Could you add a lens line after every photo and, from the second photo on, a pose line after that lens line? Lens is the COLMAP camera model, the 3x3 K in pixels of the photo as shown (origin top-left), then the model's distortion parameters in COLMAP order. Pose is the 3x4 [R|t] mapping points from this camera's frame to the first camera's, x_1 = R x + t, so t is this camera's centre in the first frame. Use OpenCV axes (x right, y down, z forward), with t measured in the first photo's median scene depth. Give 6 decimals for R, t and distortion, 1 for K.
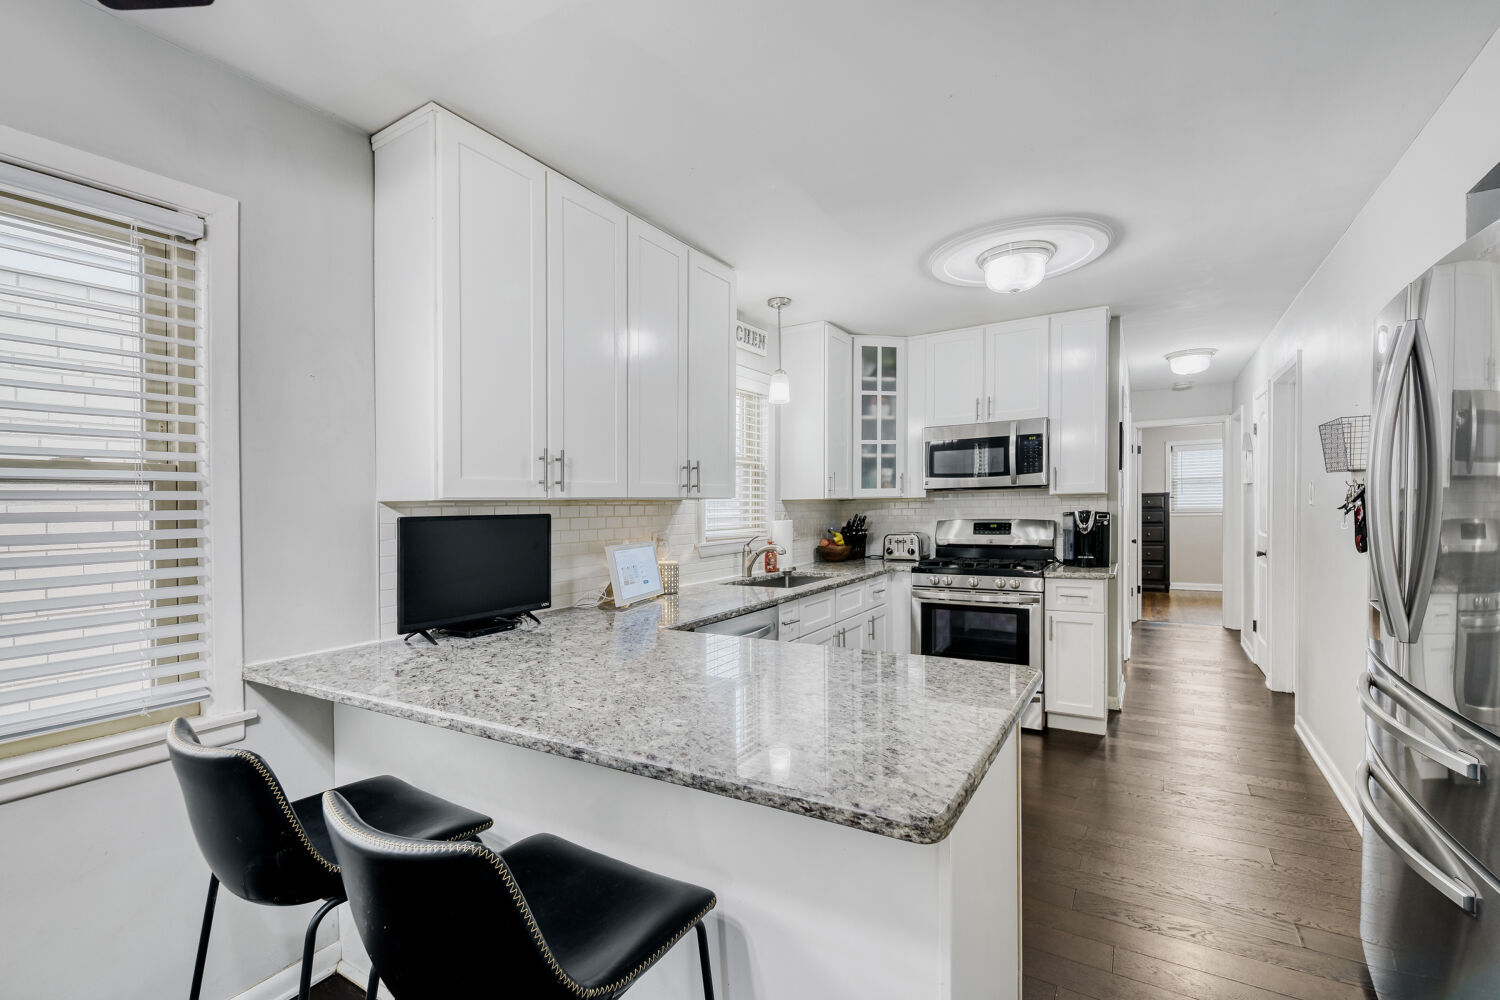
lens RADIAL K [[645.7, 0, 750.0], [0, 645.7, 500.0], [0, 0, 1]] dist [0.002292, 0.000078]
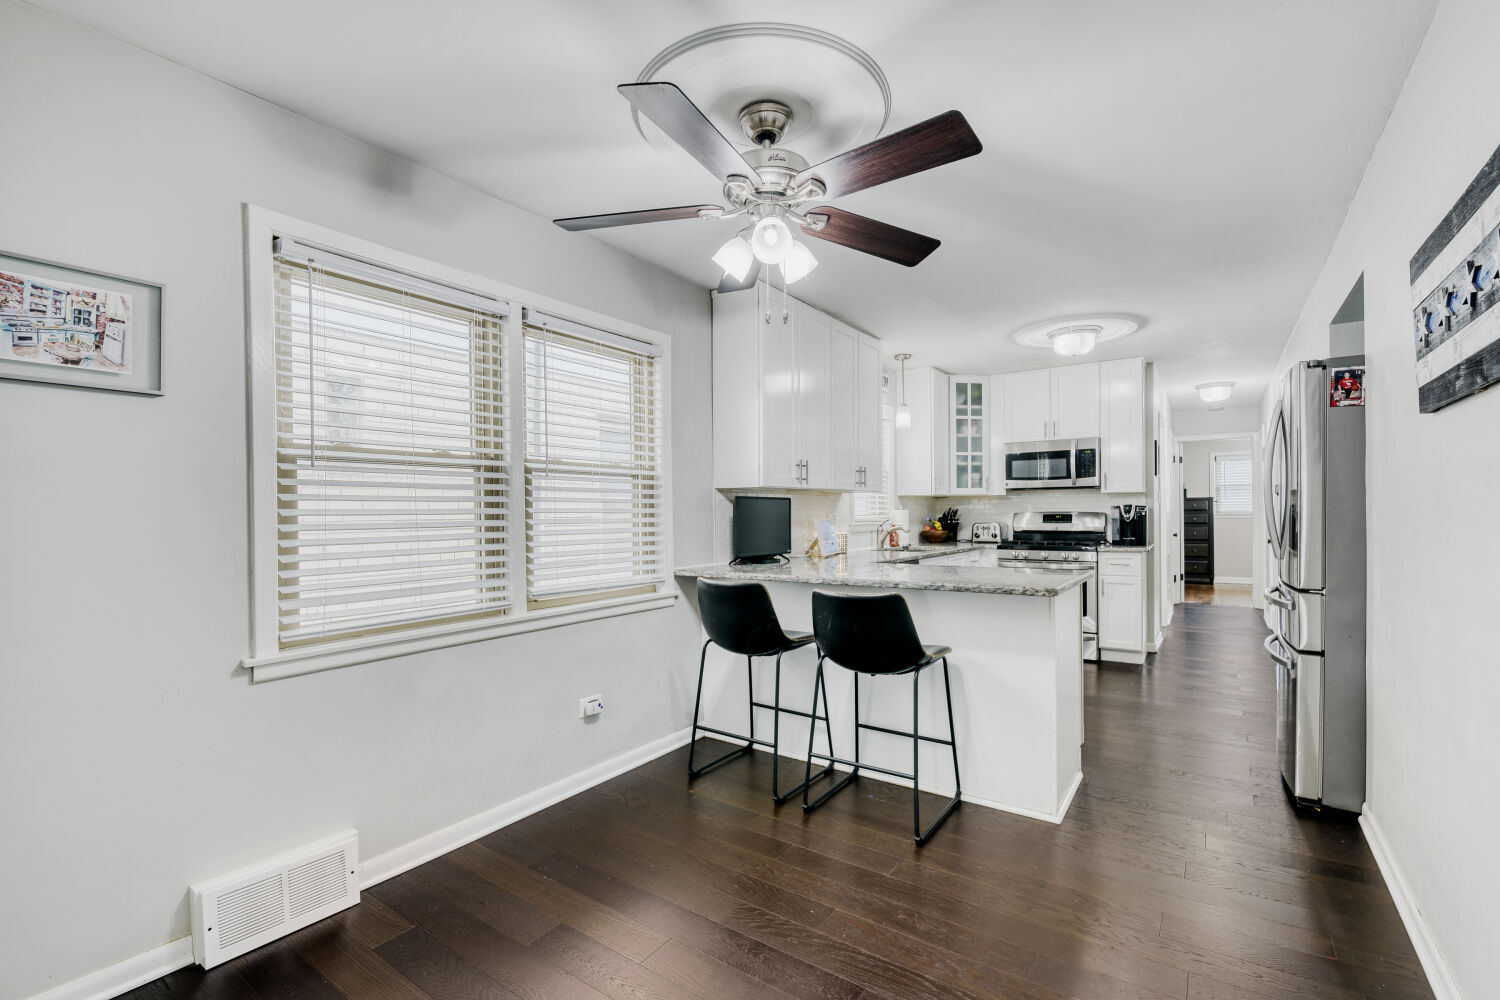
lens RADIAL K [[653.3, 0, 731.8], [0, 653.3, 478.3], [0, 0, 1]] dist [0.000025, -0.018620]
pose [[0.995969, 0.008370, -0.089307, -0.187649], [-0.012116, 0.999066, -0.041485, 0.026516], [0.088876, 0.042400, 0.995140, -0.434135]]
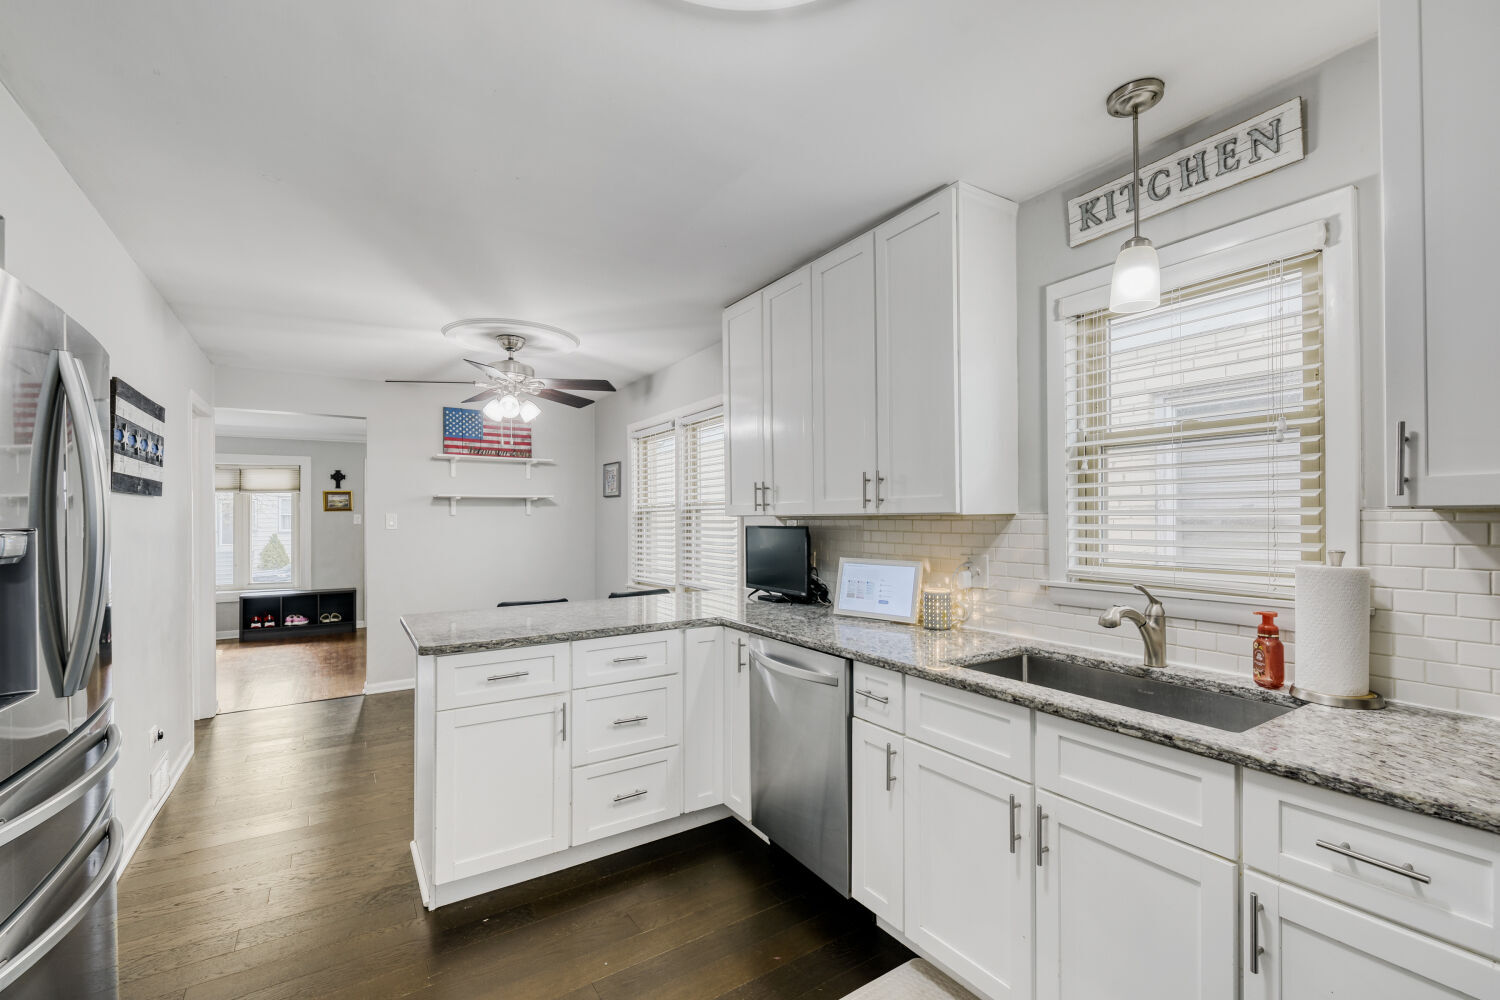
lens RADIAL K [[645.7, 0, 750.0], [0, 645.7, 500.0], [0, 0, 1]] dist [0.002292, 0.000078]
pose [[-0.439707, -0.010348, -0.898082, 0.547174], [0.014250, 0.999727, -0.018495, -0.005663], [0.898028, -0.020930, -0.439439, 0.876994]]
